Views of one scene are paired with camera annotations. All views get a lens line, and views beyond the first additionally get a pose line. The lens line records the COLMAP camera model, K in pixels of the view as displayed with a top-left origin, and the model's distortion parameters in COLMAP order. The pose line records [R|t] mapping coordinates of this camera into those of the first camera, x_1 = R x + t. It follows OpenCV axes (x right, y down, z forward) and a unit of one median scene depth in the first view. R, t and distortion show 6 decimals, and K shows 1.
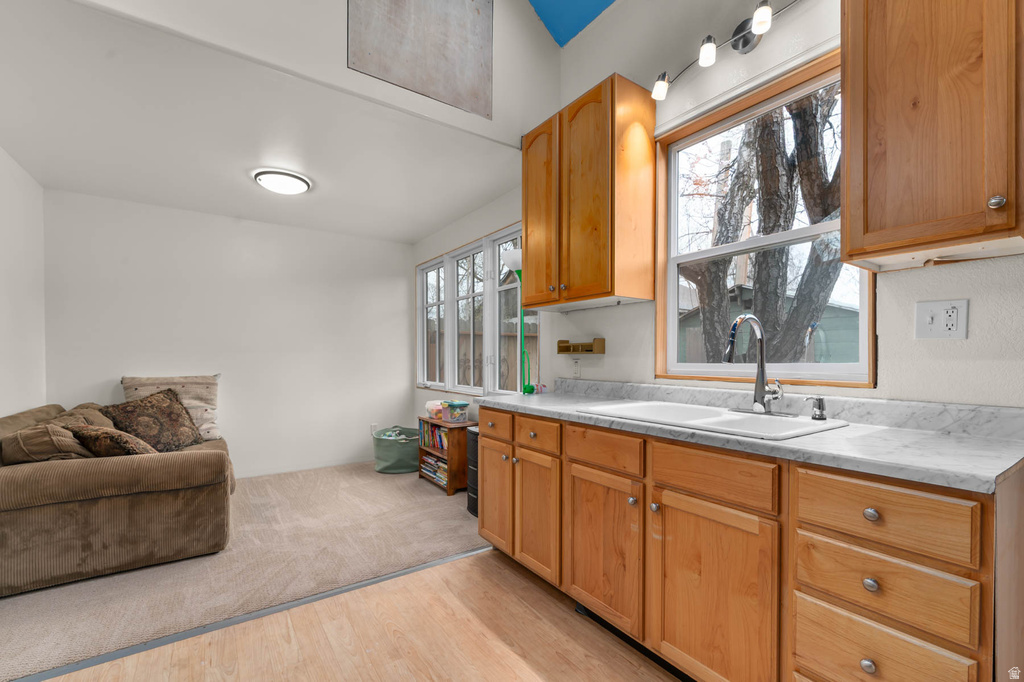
lens RADIAL K [[443.3, 0, 519.3], [0, 443.3, 355.7], [0, 0, 1]] dist [0.001586, 0.000326]
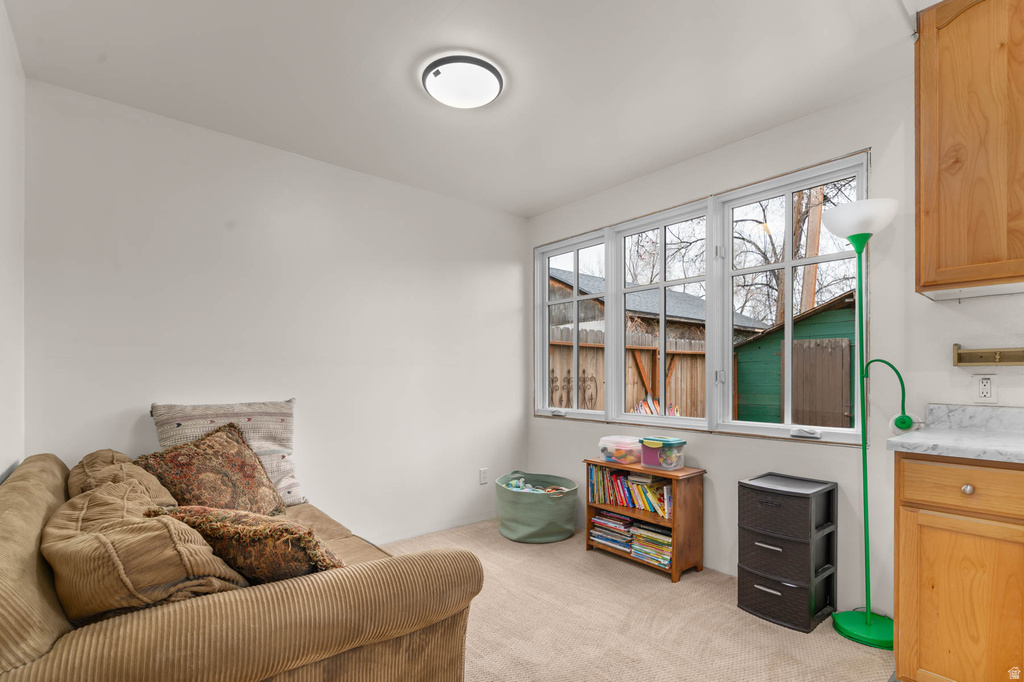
lens RADIAL K [[486.5, 0, 512.0], [0, 486.5, 369.3], [0, 0, 1]] dist [-0.000509, 0.000112]
pose [[0.995338, 0.002991, 0.096400, -0.536589], [-0.001857, 0.999928, -0.011848, 0.008132], [-0.096428, 0.011614, 0.995272, 0.338203]]
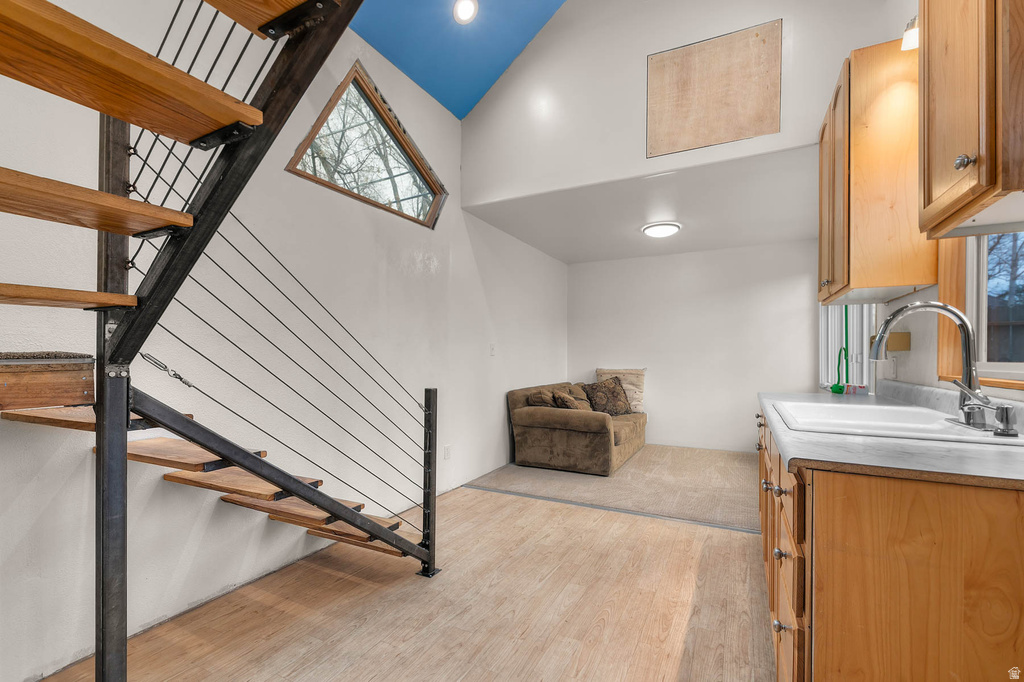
lens RADIAL K [[443.3, 0, 519.3], [0, 443.3, 355.7], [0, 0, 1]] dist [0.001586, 0.000326]
pose [[0.468603, -0.003354, -0.883403, 0.488383], [0.002404, 0.999994, -0.002522, 0.005071], [0.883406, -0.000942, 0.468608, -0.032325]]
